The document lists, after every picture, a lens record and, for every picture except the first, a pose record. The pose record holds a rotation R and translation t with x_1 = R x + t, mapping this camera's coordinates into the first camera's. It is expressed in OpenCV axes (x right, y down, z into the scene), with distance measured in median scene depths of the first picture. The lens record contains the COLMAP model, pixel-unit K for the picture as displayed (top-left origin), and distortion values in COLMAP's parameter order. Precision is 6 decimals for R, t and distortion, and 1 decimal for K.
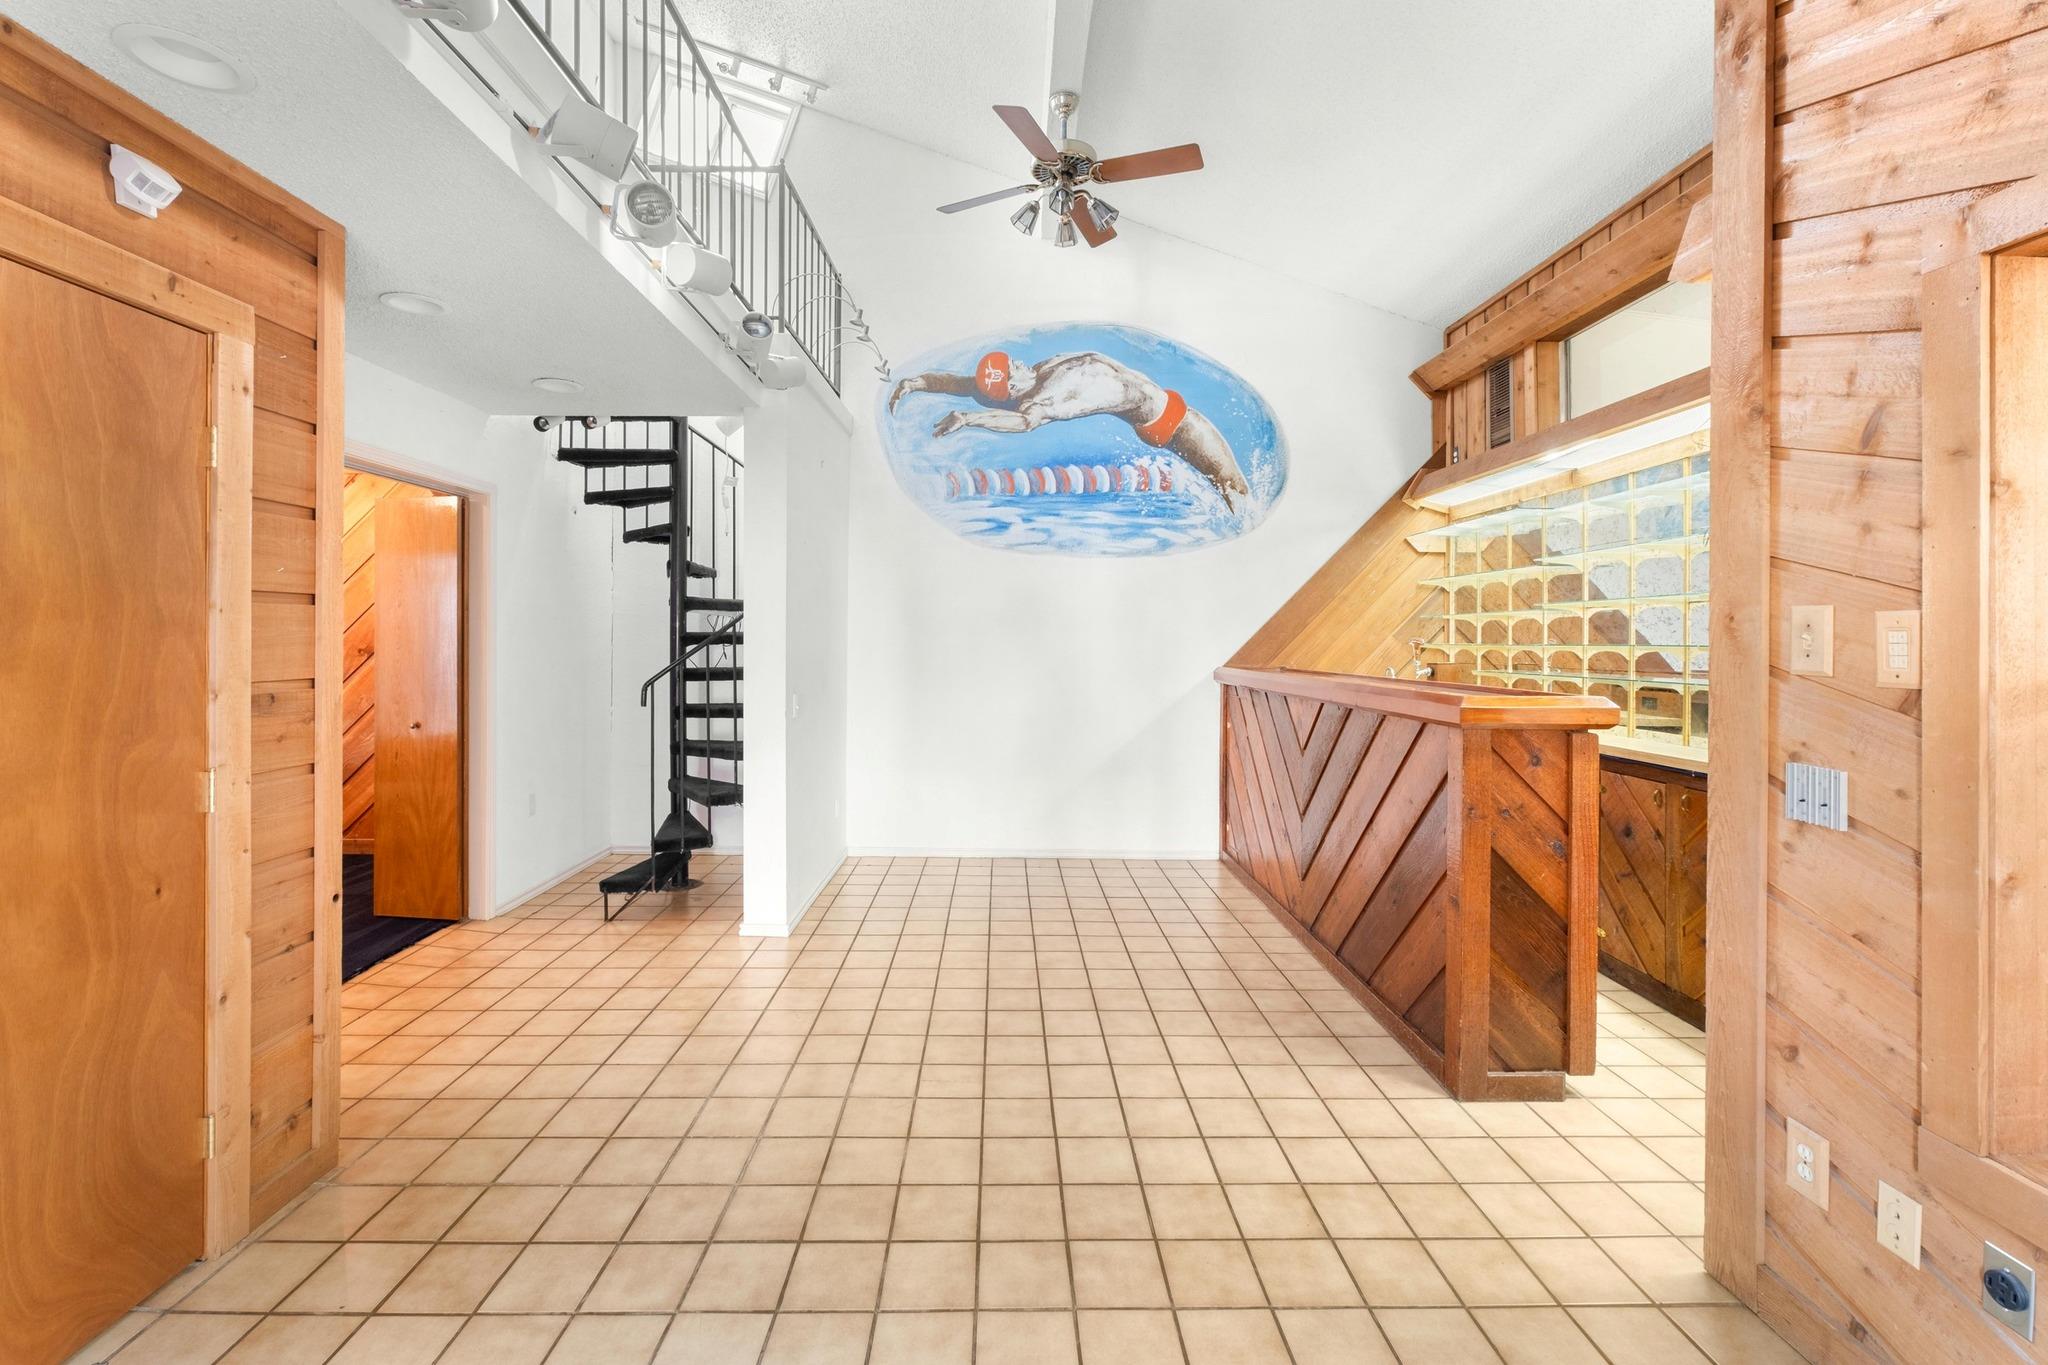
lens RADIAL K [[872.9, 0, 1019.9], [0, 872.9, 631.0], [0, 0, 1]] dist [-0.011351, 0.003847]
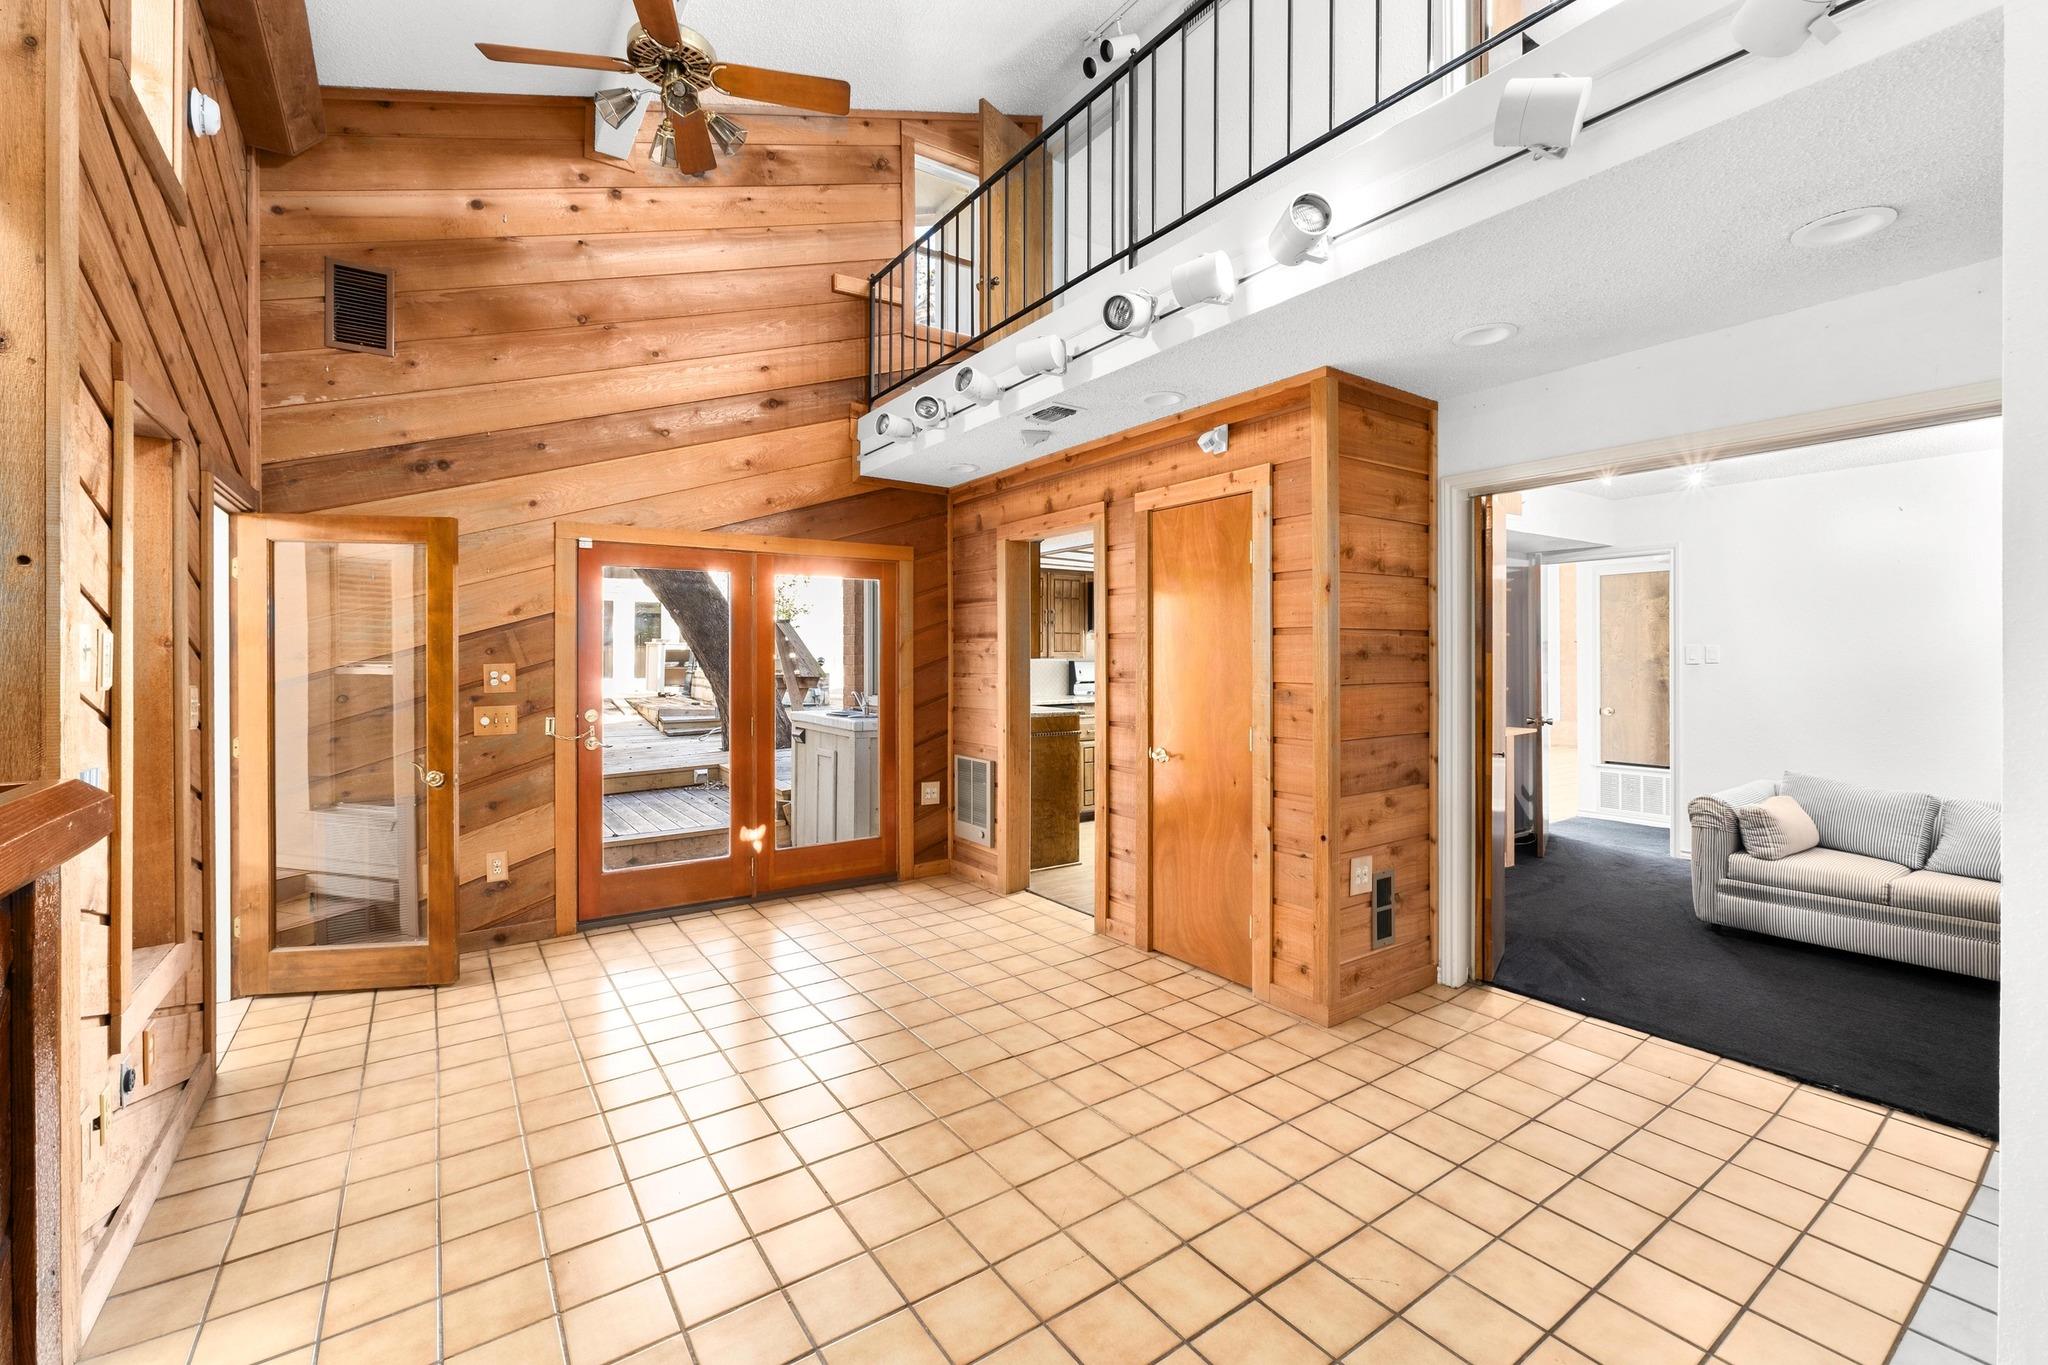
lens RADIAL K [[872.9, 0, 1026.6], [0, 872.9, 665.1], [0, 0, 1]] dist [-0.011351, 0.003847]
pose [[-0.836889, 0.003762, -0.547360, 0.483351], [-0.001461, 0.999957, 0.009106, 0.009849], [0.547371, 0.008420, -0.836847, 2.295871]]
